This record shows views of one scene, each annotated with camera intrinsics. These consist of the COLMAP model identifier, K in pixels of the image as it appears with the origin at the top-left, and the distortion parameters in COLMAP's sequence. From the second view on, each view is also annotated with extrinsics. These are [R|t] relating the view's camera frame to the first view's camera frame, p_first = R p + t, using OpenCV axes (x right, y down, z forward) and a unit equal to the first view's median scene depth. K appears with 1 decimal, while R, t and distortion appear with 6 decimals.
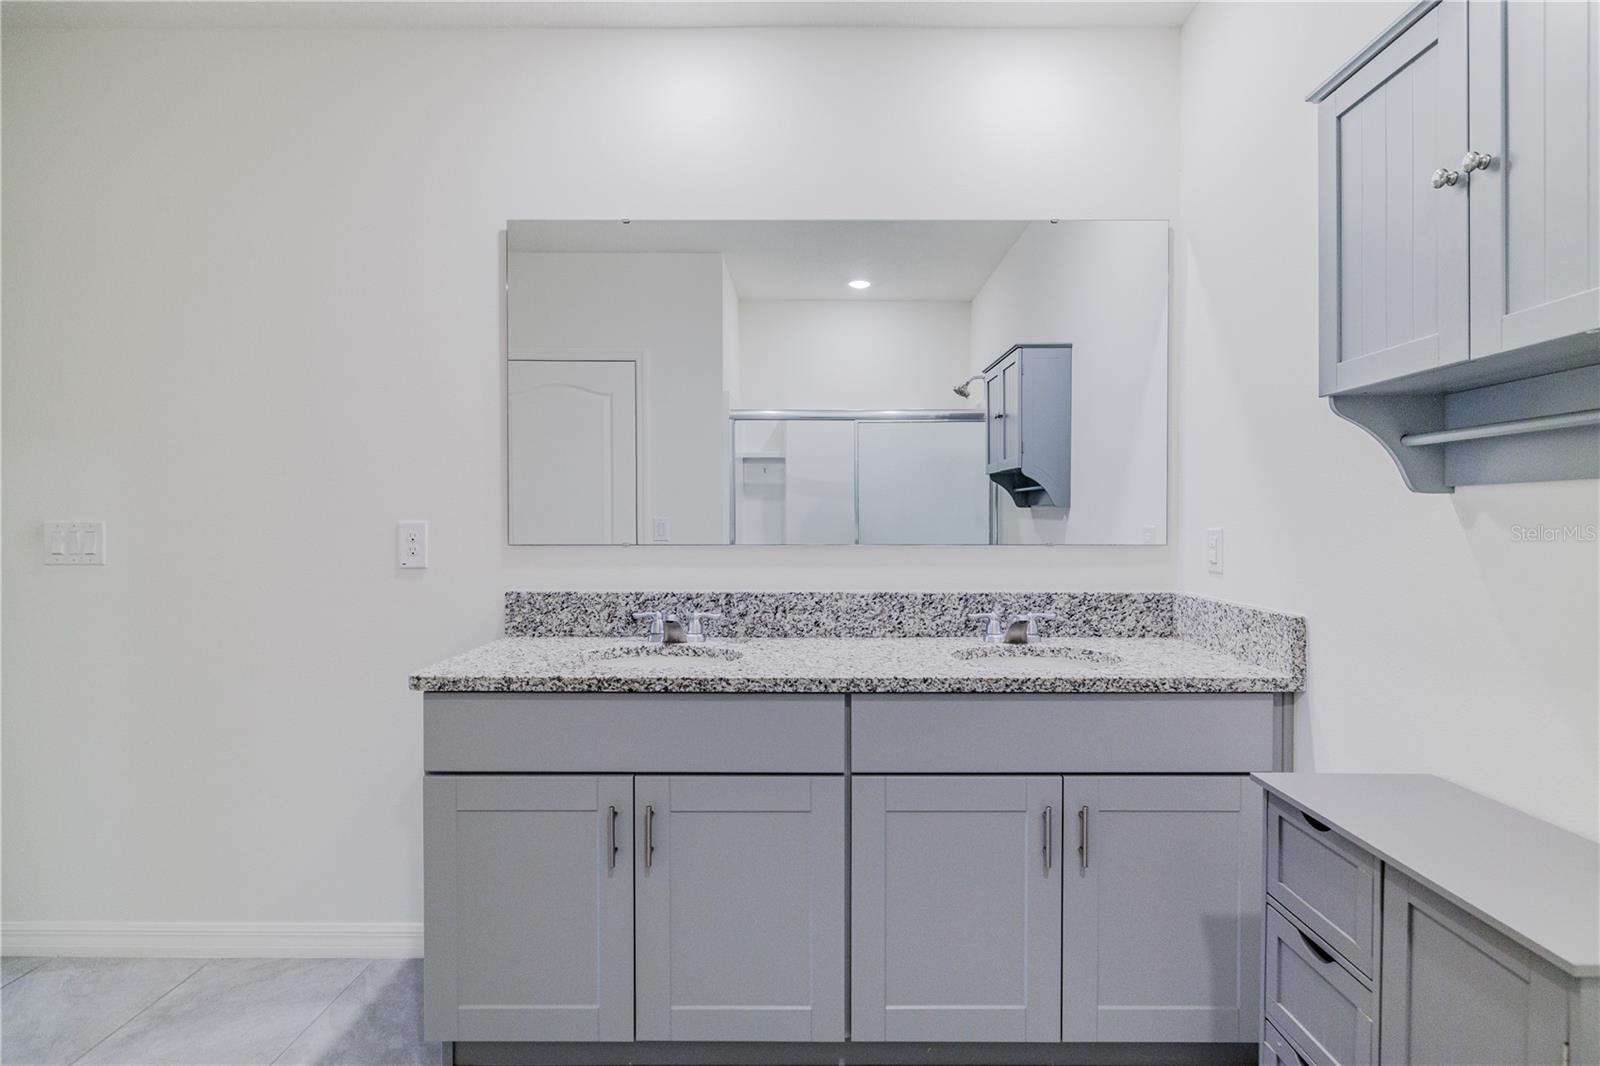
lens RADIAL K [[765.7, 0, 806.5], [0, 765.7, 520.0], [0, 0, 1]] dist [-0.001359, -0.000490]
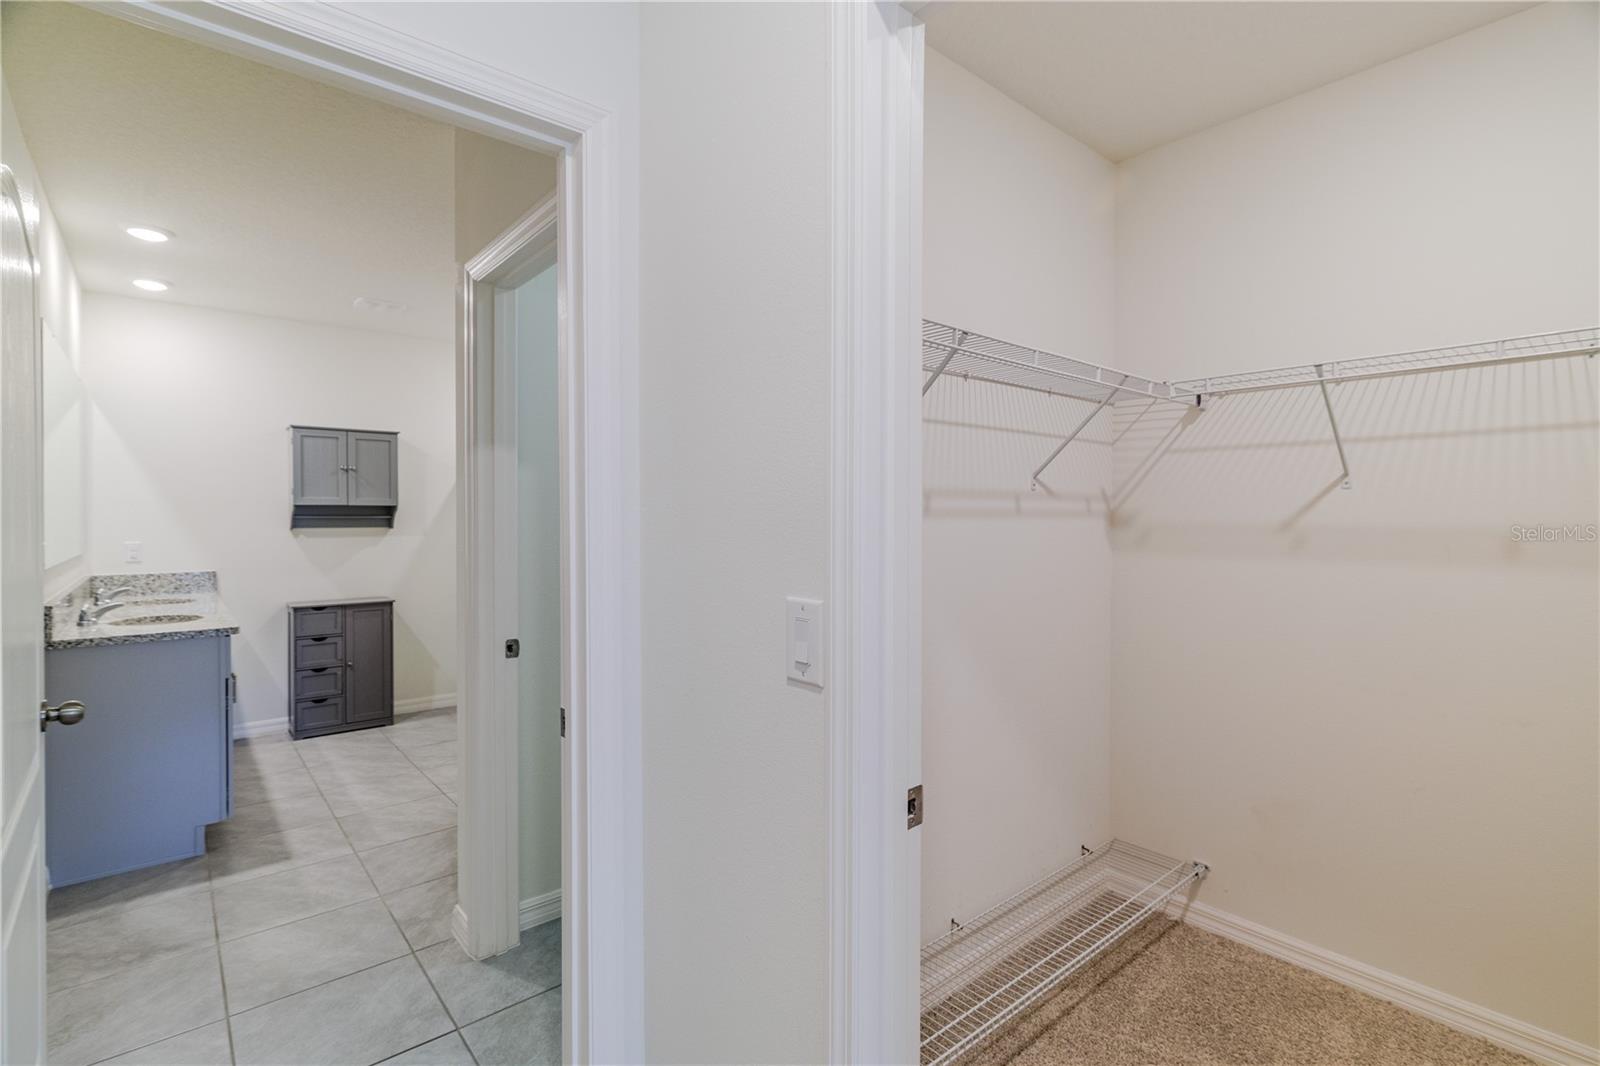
lens RADIAL K [[740.3, 0, 800.2], [0, 740.3, 518.8], [0, 0, 1]] dist [0.018774, -0.000309]
pose [[-0.657210, -0.002911, 0.753702, -2.735020], [0.000514, 0.999991, 0.004310, -0.076573], [-0.753707, 0.003220, -0.657202, 1.104360]]
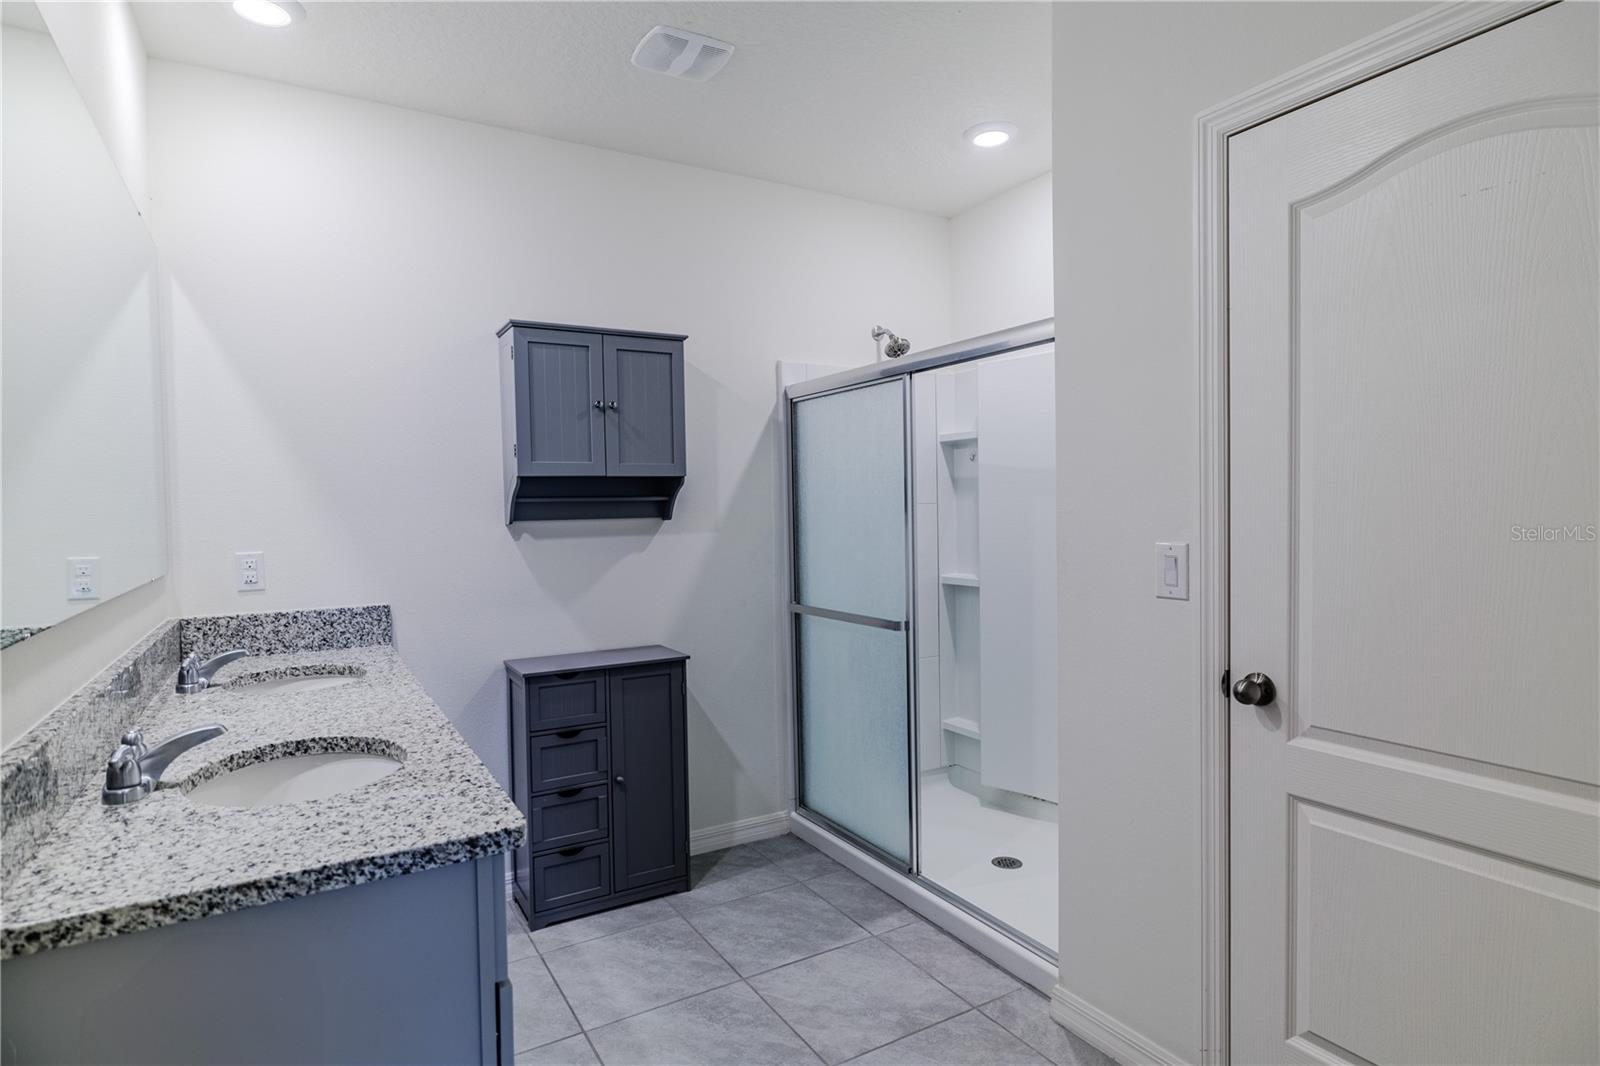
lens RADIAL K [[834.1, 0, 800.8], [0, 834.1, 526.0], [0, 0, 1]] dist [0.002421, -0.000420]
pose [[-0.532814, -0.009814, 0.846176, -1.108049], [0.017524, 0.999590, 0.022628, -0.049223], [-0.846051, 0.026885, -0.532424, 1.096724]]
